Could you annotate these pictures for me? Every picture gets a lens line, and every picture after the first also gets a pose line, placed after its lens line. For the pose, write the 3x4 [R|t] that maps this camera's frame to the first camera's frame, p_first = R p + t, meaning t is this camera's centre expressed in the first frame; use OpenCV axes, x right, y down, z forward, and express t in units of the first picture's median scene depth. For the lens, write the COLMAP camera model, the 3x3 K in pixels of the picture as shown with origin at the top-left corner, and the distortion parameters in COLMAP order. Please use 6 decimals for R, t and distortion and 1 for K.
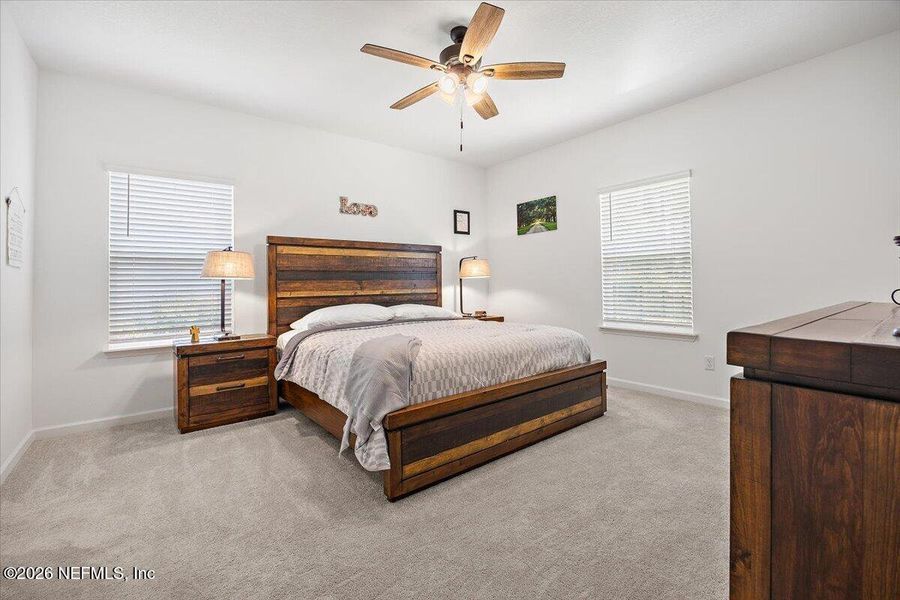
lens RADIAL K [[386.3, 0, 447.6], [0, 386.3, 283.5], [0, 0, 1]] dist [-0.001291, -0.000296]
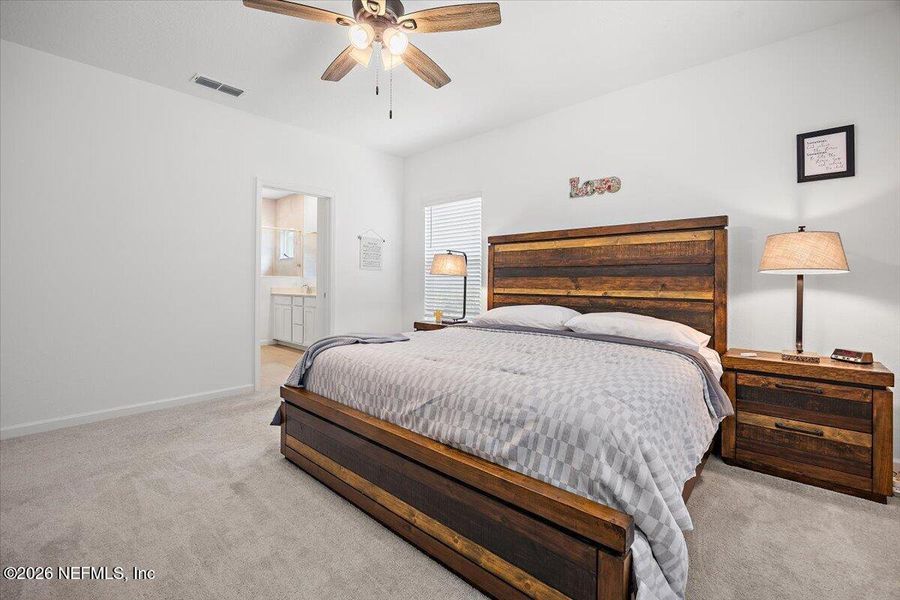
lens RADIAL K [[386.3, 0, 447.6], [0, 386.3, 283.5], [0, 0, 1]] dist [-0.001291, -0.000296]
pose [[0.177957, 0.019974, -0.983835, 0.543409], [-0.010963, 0.999772, 0.018315, -0.007525], [0.983977, 0.007526, 0.178136, 0.615439]]
